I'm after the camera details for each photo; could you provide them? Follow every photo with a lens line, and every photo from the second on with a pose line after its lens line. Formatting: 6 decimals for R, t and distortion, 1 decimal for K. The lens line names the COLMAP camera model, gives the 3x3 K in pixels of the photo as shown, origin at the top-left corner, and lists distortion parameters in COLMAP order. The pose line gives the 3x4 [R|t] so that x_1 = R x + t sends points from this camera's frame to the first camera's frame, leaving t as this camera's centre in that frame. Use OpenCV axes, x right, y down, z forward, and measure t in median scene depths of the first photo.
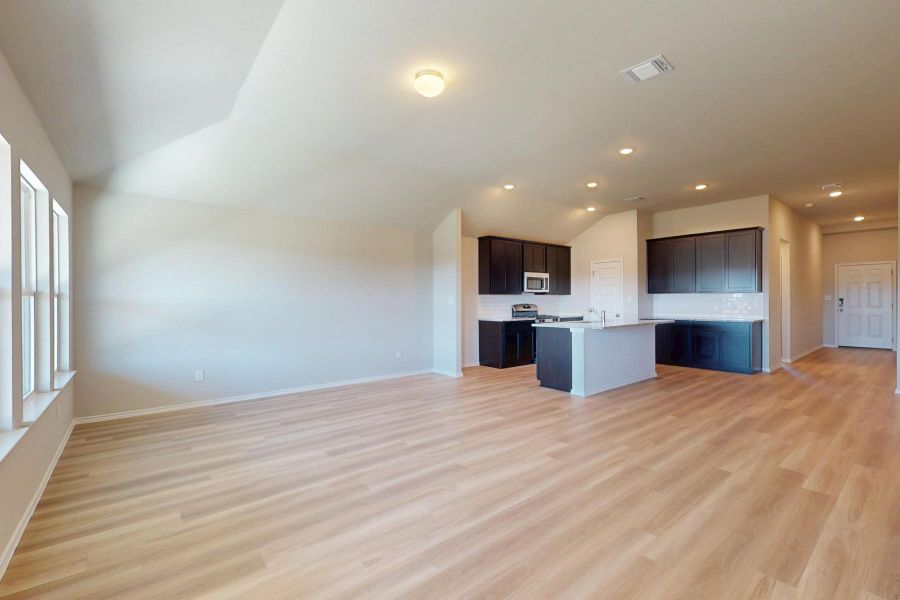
lens RADIAL K [[391.4, 0, 452.7], [0, 391.4, 300.1], [0, 0, 1]] dist [-0.001745, 0.000151]
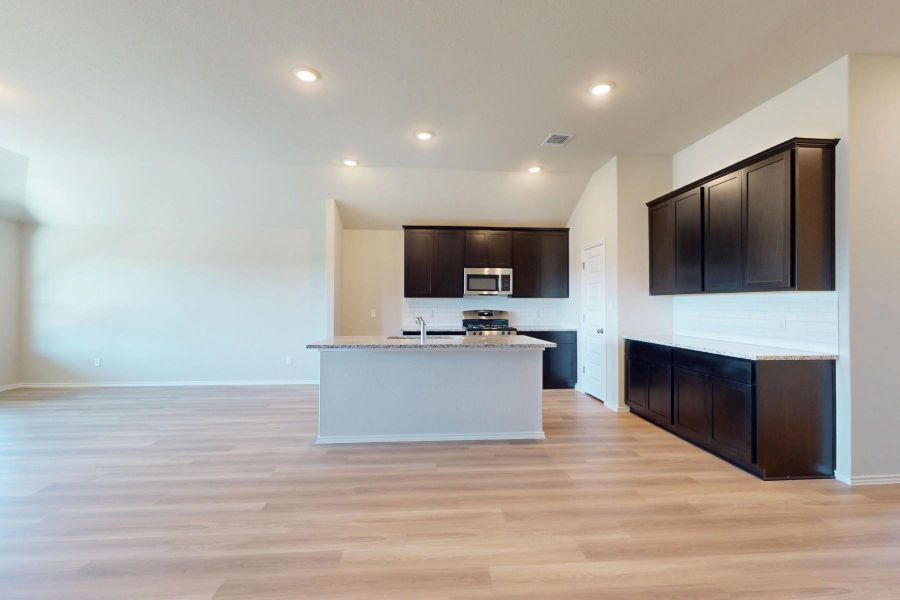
lens RADIAL K [[391.4, 0, 449.8], [0, 391.4, 302.7], [0, 0, 1]] dist [-0.001745, 0.000151]
pose [[0.819930, 0.005067, -0.572442, 0.614322], [-0.007130, 0.999974, -0.001361, -0.003597], [0.572420, 0.005197, 0.819944, 0.370688]]
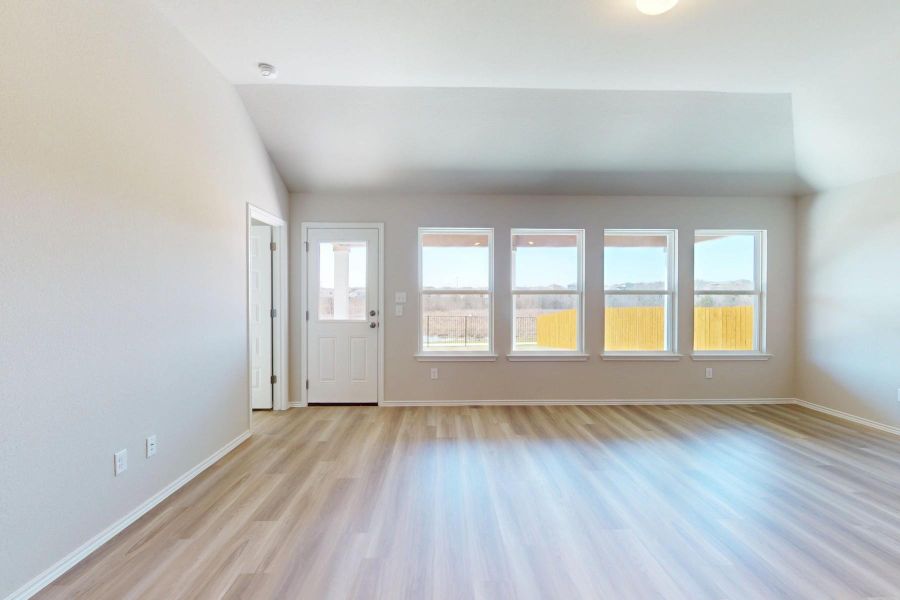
lens RADIAL K [[391.4, 0, 449.3], [0, 391.4, 298.7], [0, 0, 1]] dist [-0.001745, 0.000151]
pose [[-0.615290, 0.008700, -0.788253, 0.301575], [-0.000244, 0.999937, 0.011228, -0.003218], [0.788301, 0.007101, -0.615249, 0.464557]]
